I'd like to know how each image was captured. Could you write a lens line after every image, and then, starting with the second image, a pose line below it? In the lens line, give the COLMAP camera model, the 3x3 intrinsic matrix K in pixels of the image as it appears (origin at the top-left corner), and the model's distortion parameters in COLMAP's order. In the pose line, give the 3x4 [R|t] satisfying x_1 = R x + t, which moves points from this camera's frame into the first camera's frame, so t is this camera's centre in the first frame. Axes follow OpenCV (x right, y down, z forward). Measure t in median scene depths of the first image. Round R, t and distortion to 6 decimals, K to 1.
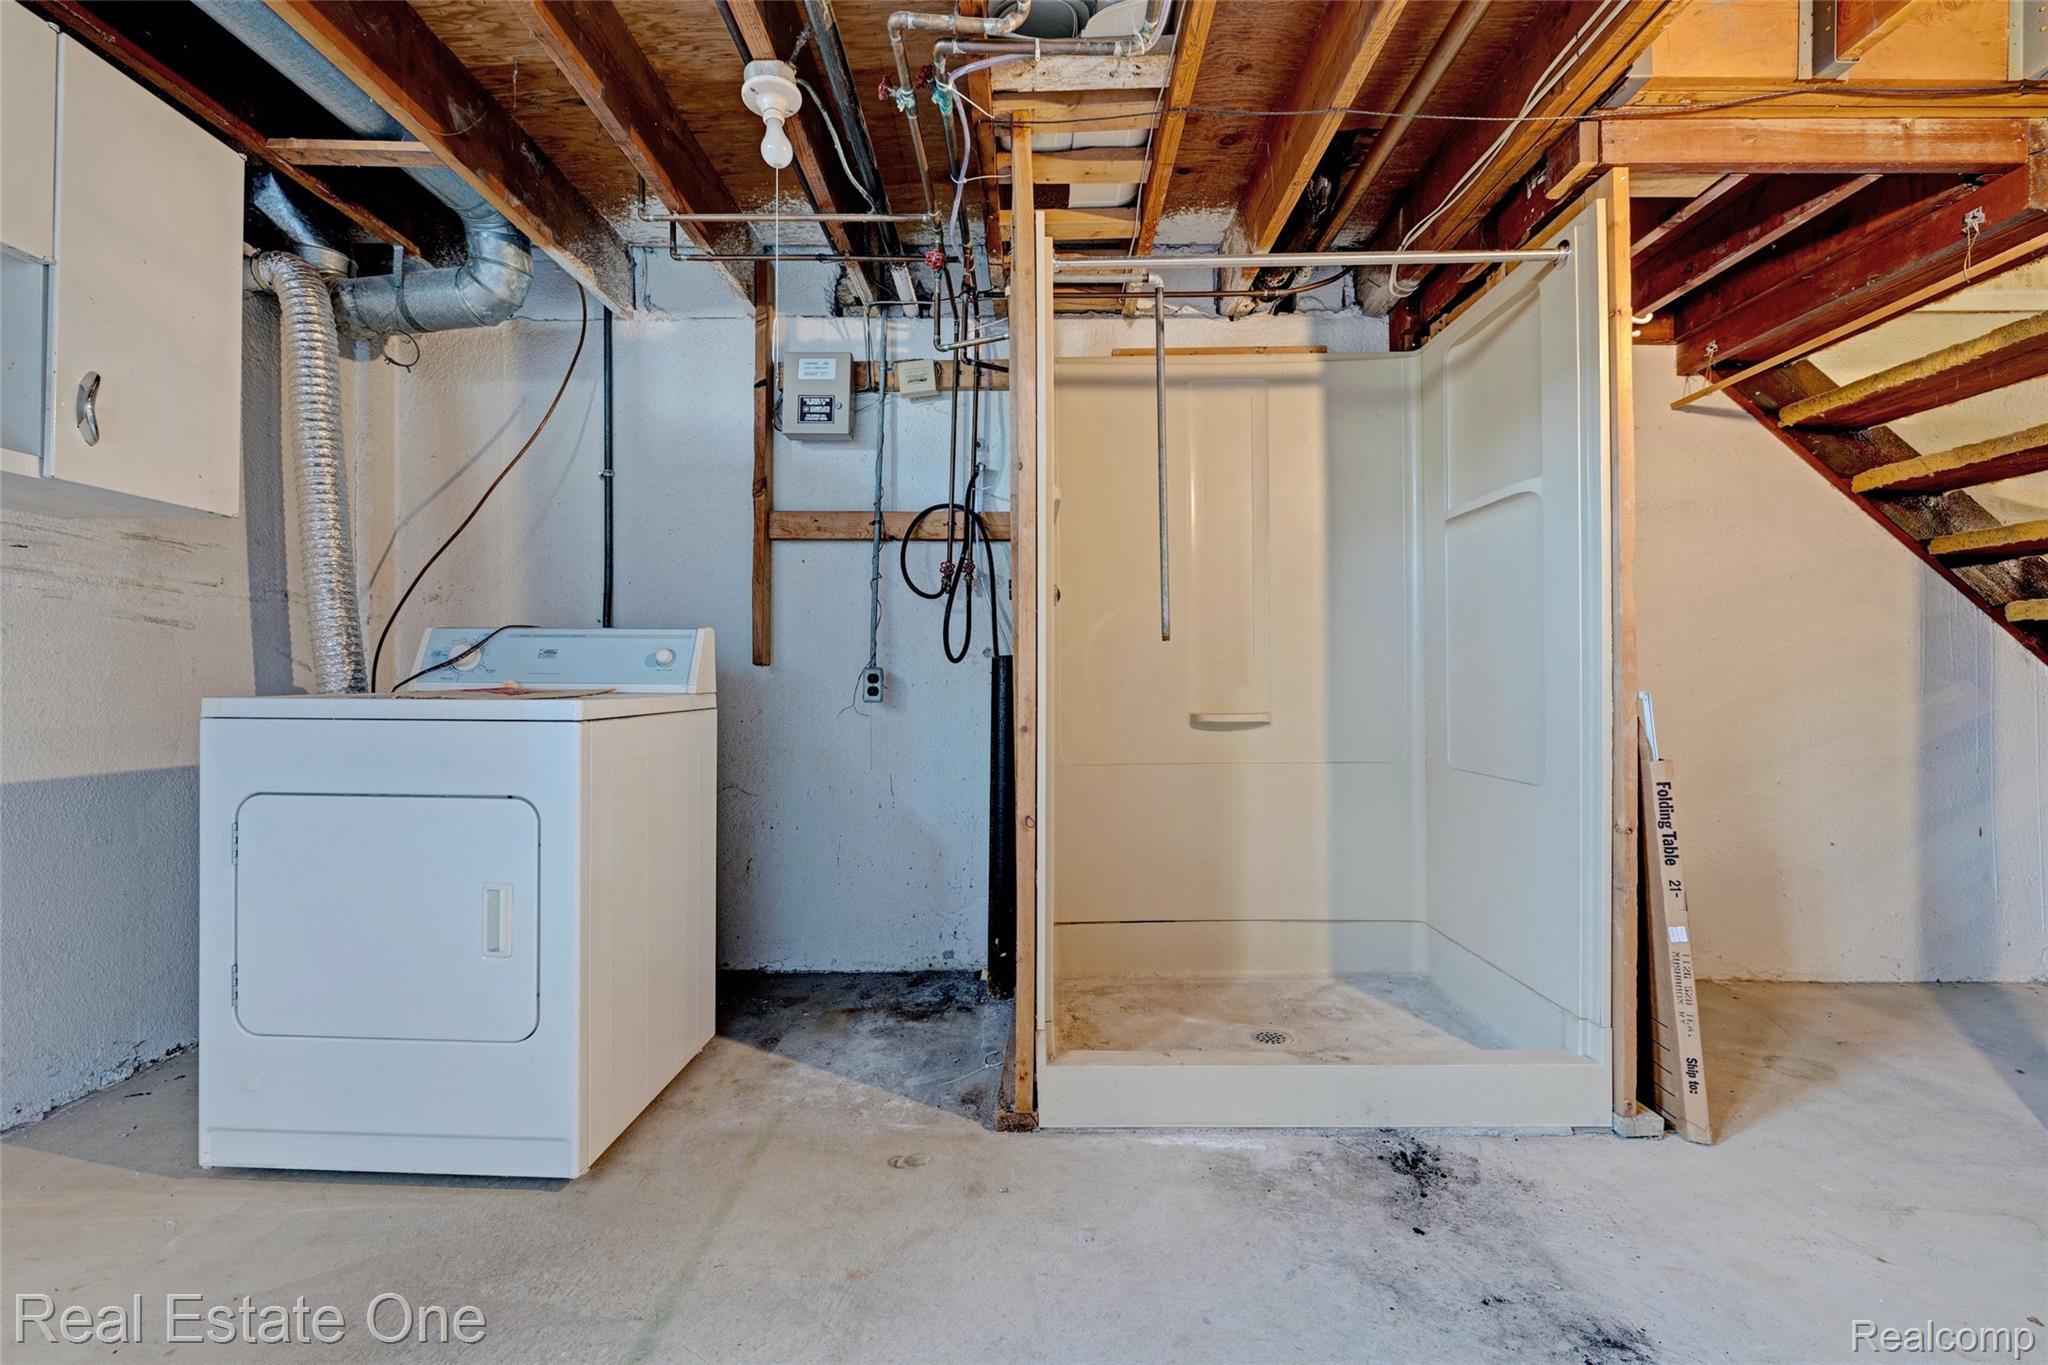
lens RADIAL K [[875.6, 0, 1001.4], [0, 875.6, 678.4], [0, 0, 1]] dist [-0.000669, 0.000419]
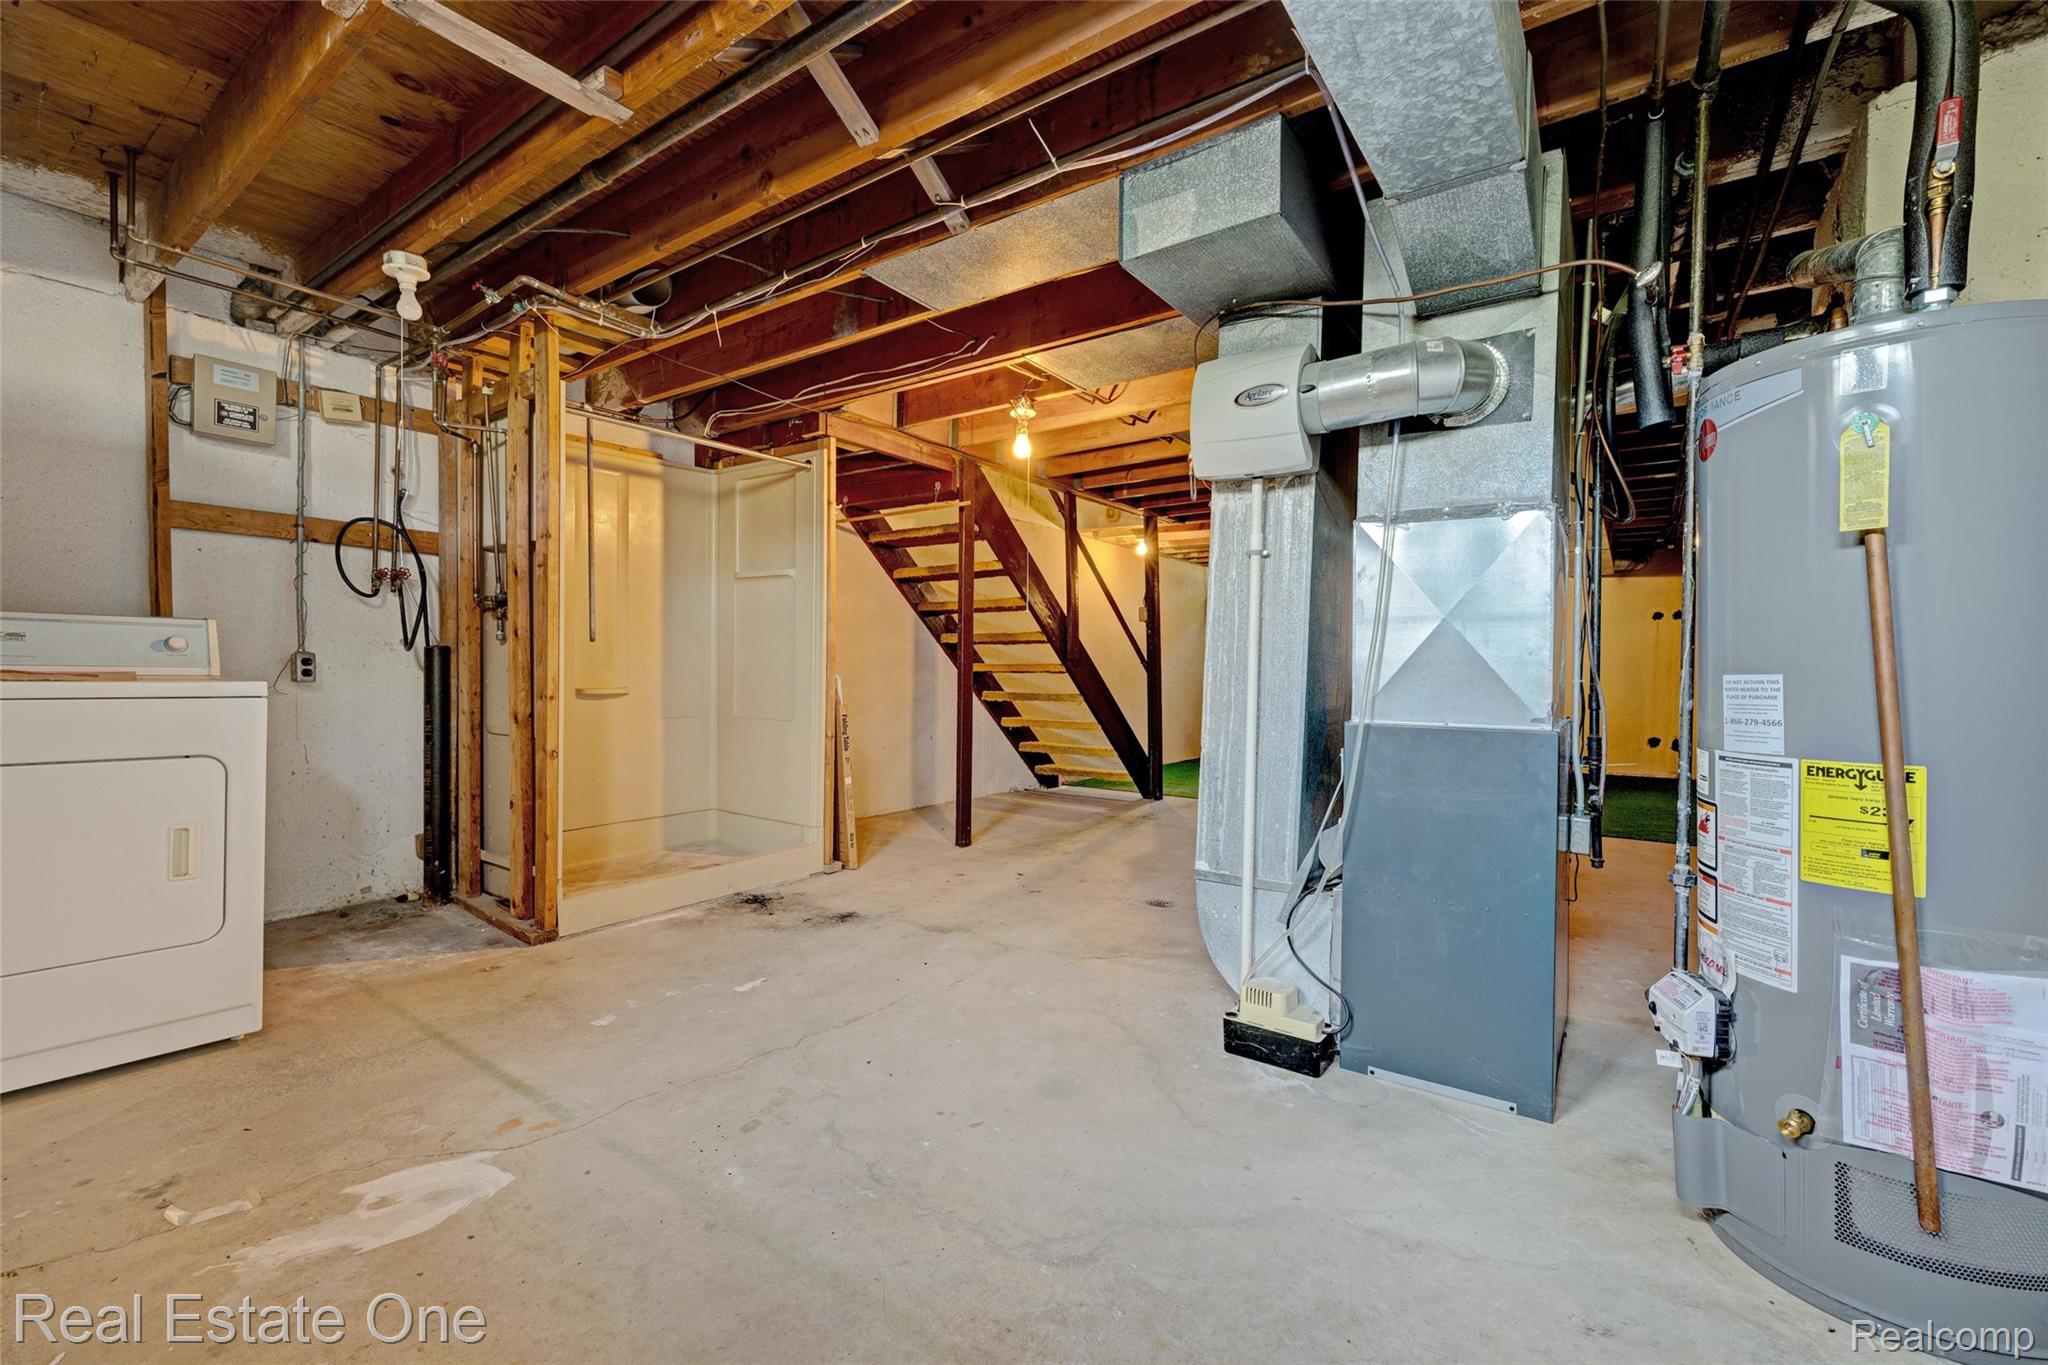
lens RADIAL K [[875.6, 0, 1023.7], [0, 875.6, 681.9], [0, 0, 1]] dist [-0.000669, 0.000419]
pose [[0.574523, -0.006193, 0.818465, -0.662631], [-0.018761, 0.999609, 0.020733, -0.017949], [-0.818274, -0.027267, 0.574182, -0.543119]]
